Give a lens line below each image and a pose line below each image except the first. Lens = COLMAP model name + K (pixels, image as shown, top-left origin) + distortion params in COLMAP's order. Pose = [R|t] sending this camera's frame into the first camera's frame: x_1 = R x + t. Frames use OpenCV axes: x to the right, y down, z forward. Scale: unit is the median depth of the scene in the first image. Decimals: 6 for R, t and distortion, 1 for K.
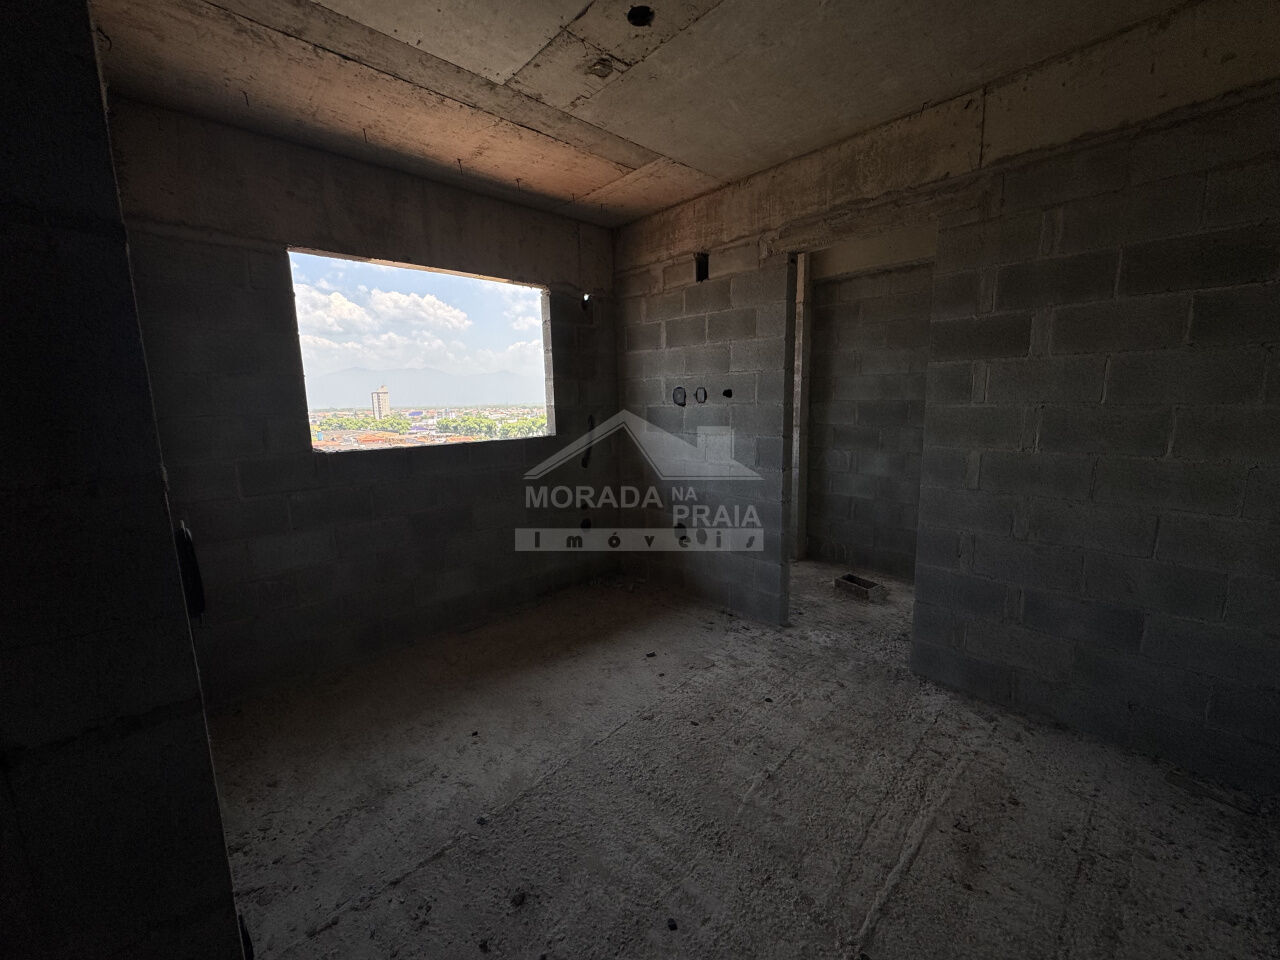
lens RADIAL K [[516.5, 0, 646.7], [0, 516.5, 480.6], [0, 0, 1]] dist [-0.002268, -0.000176]
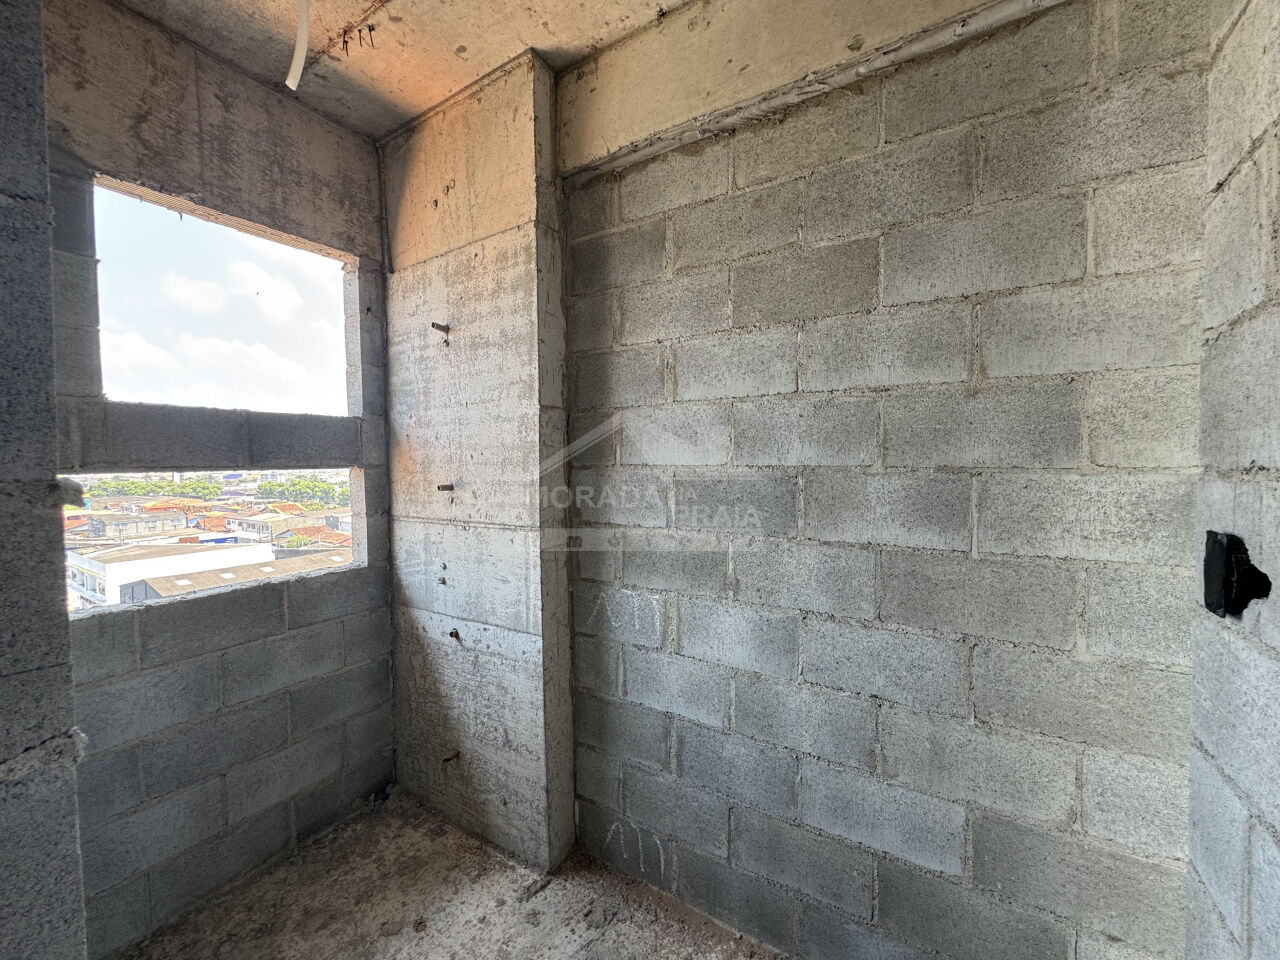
lens RADIAL K [[516.5, 0, 648.1], [0, 516.5, 482.2], [0, 0, 1]] dist [-0.002268, -0.000176]
pose [[0.967949, -0.000782, 0.251147, 0.283550], [0.030453, 0.992982, -0.114280, -0.095247], [-0.249295, 0.118266, 0.961179, 0.611230]]
